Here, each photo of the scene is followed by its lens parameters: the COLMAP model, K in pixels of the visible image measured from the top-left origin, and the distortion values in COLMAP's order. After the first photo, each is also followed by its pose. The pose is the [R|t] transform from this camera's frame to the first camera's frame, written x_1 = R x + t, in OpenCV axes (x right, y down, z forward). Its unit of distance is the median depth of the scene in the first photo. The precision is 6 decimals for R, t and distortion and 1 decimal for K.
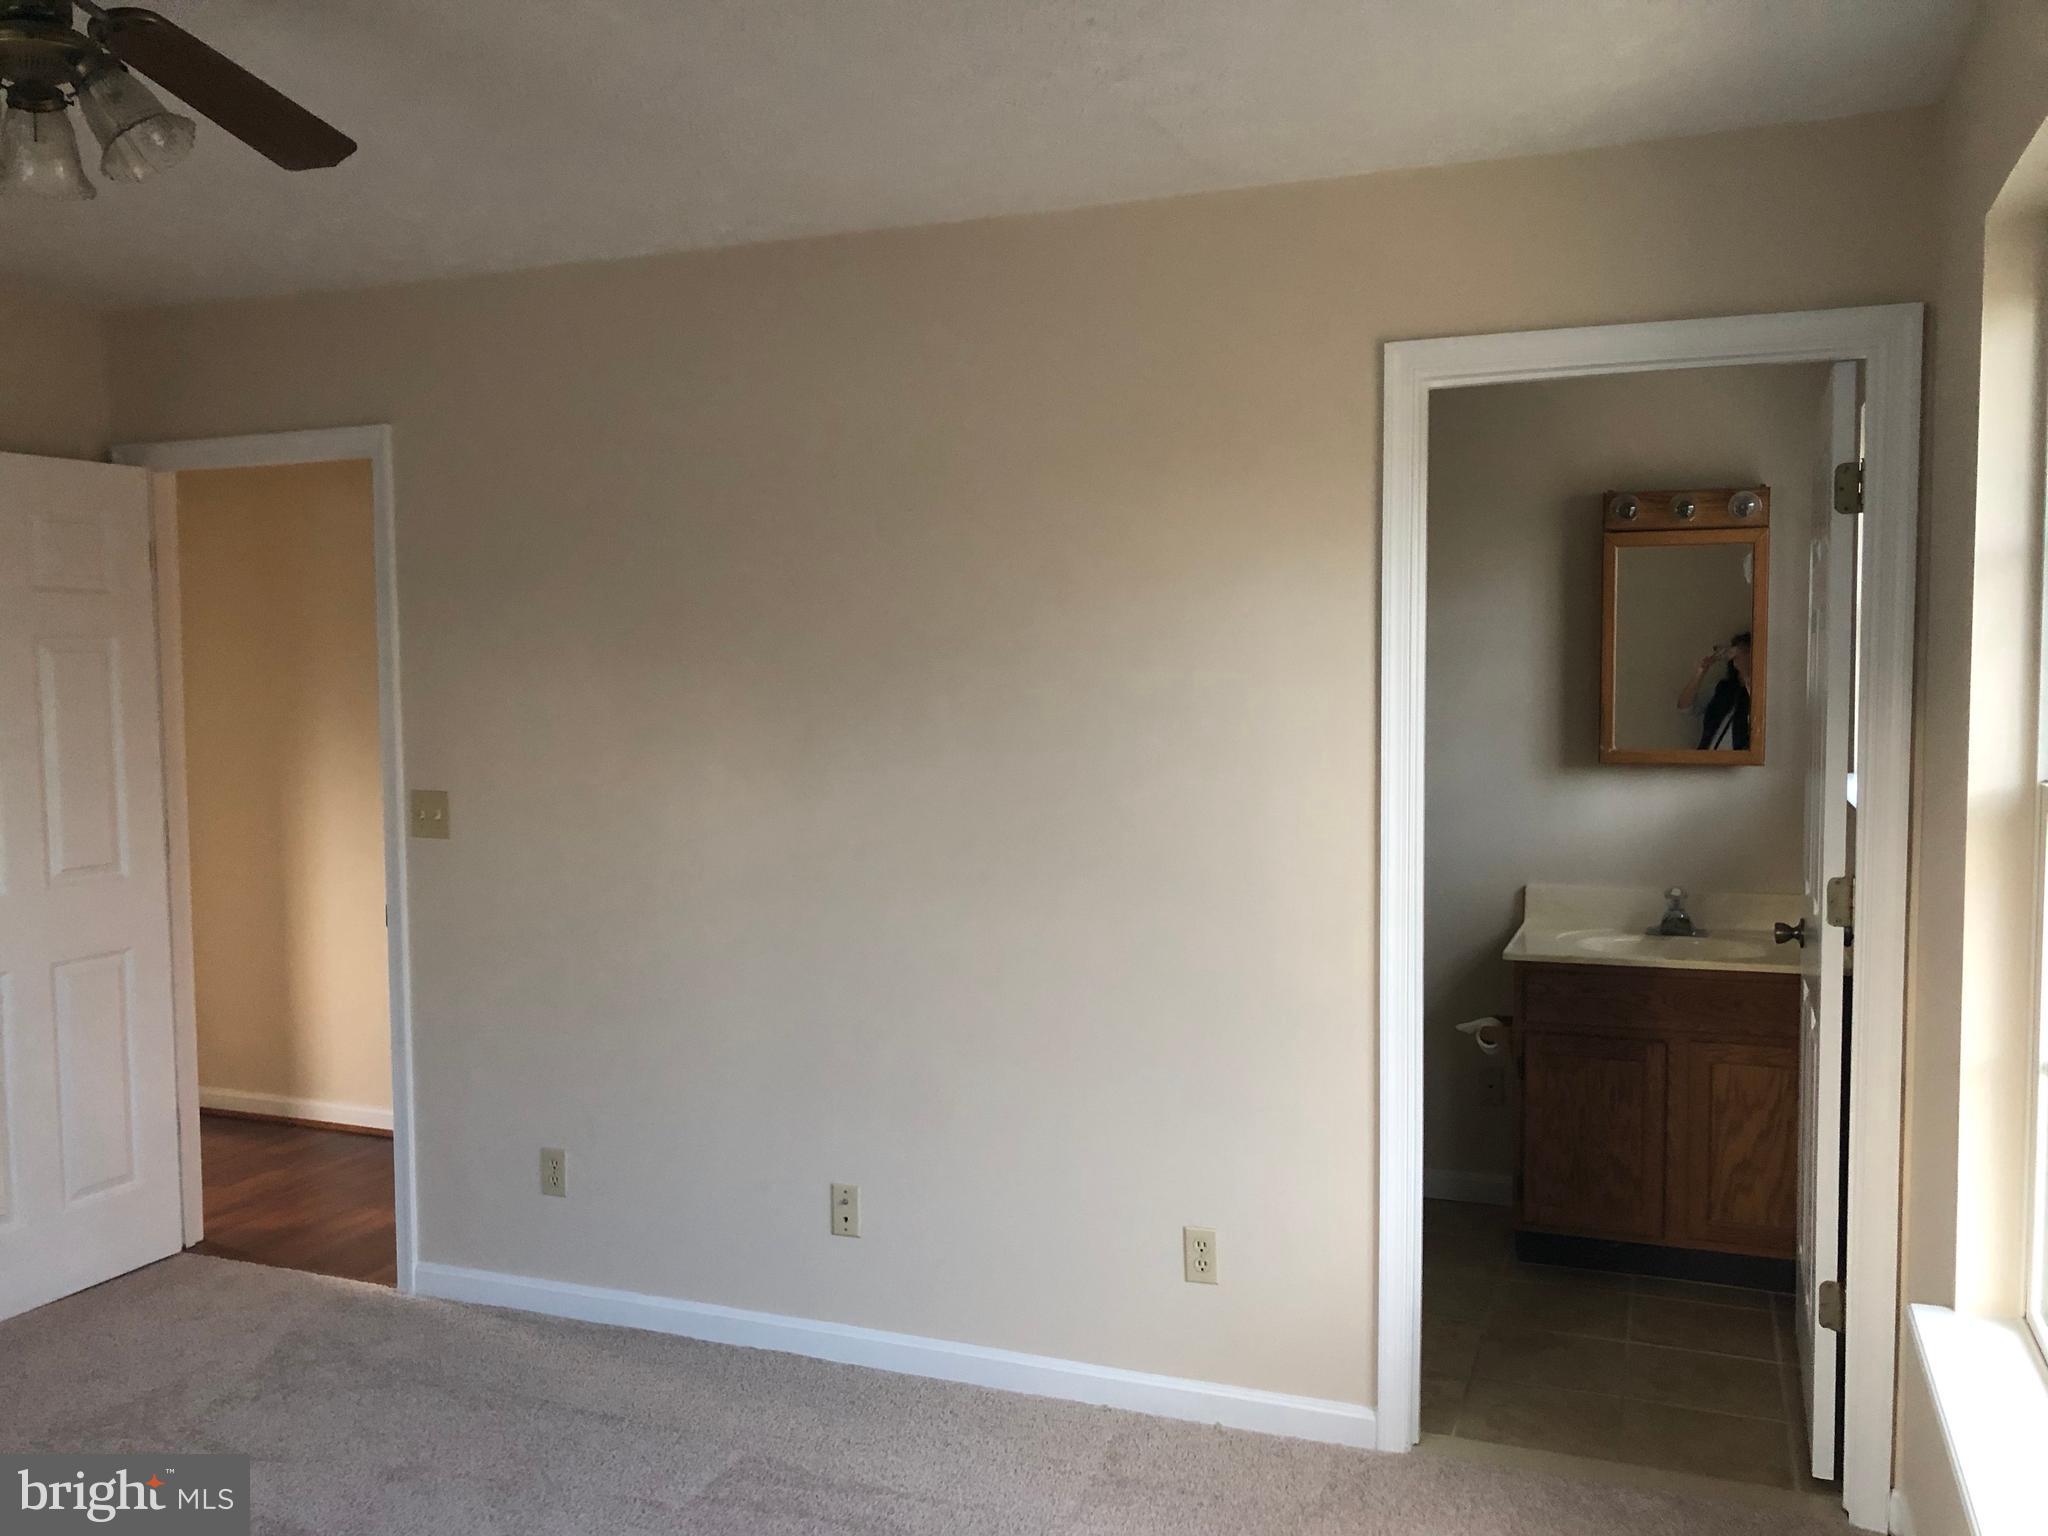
lens RADIAL K [[1666.8, 0, 1029.0], [0, 1666.8, 773.5], [0, 0, 1]] dist [0.000877, -0.017135]
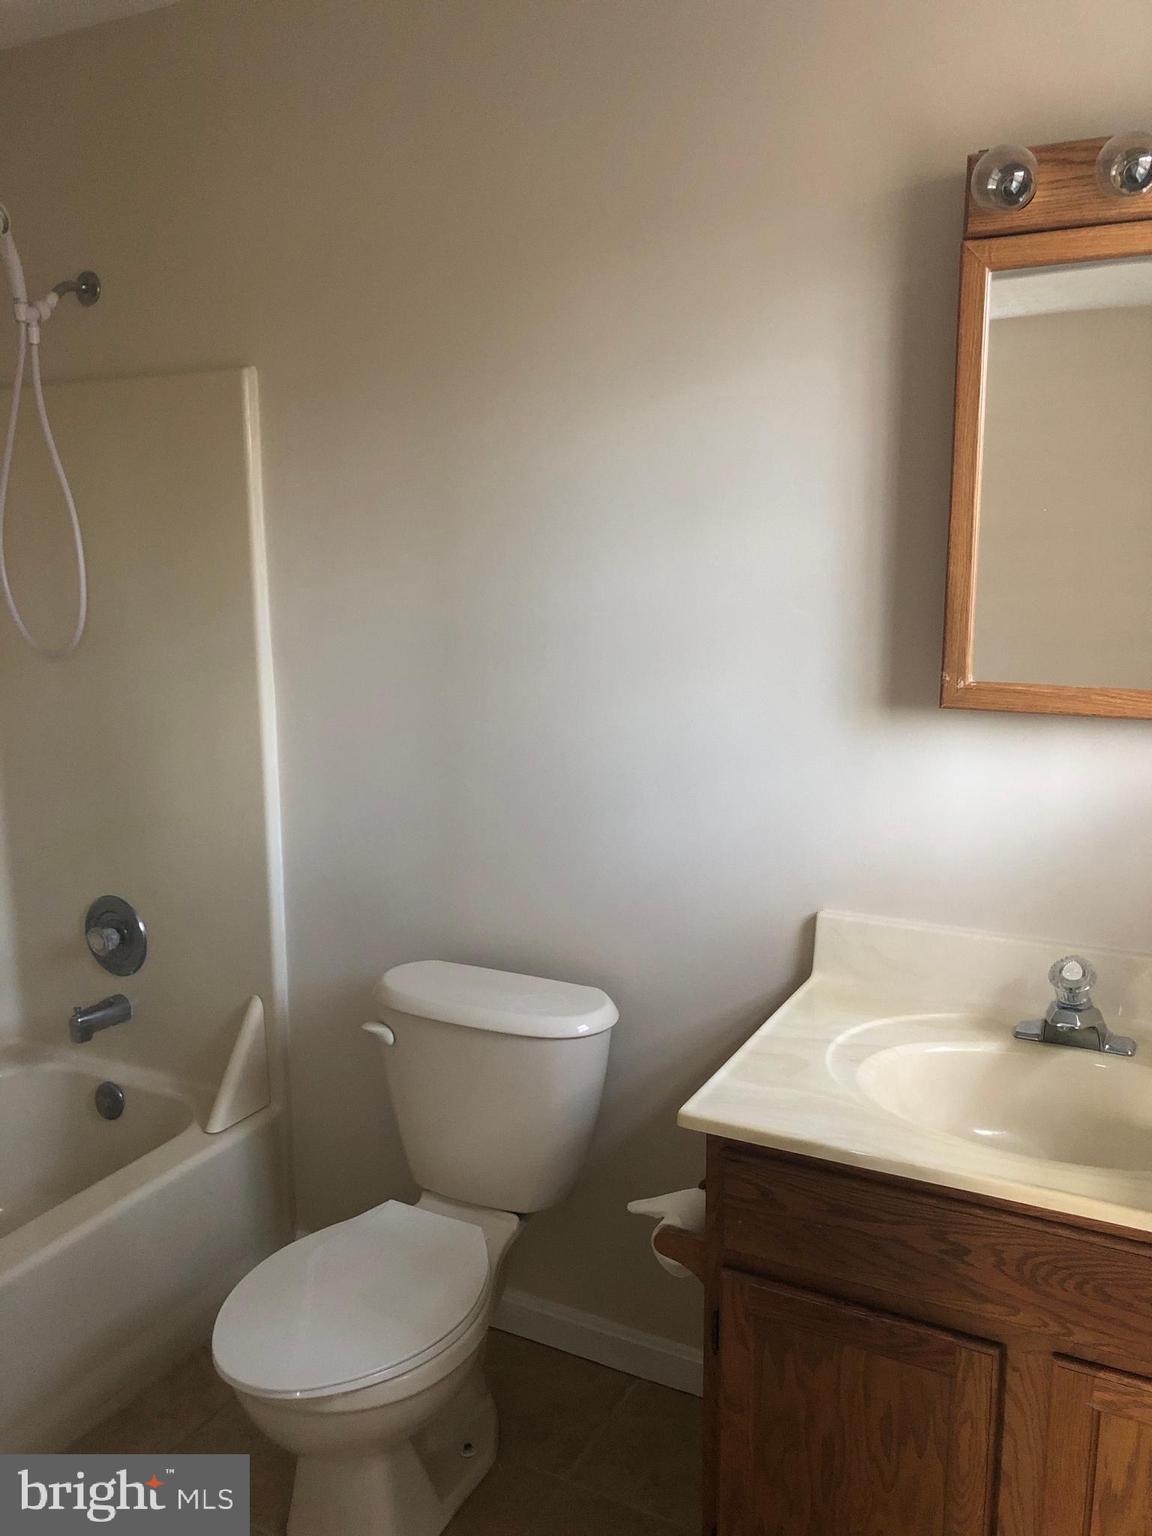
lens RADIAL K [[1250.1, 0, 548.3], [0, 1250.1, 774.1], [0, 0, 1]] dist [0.000877, -0.017135]
pose [[0.993154, 0.017131, -0.115551, 0.272200], [-0.003210, 0.992817, 0.119600, -0.032847], [0.116770, -0.118411, 0.986075, 0.612940]]
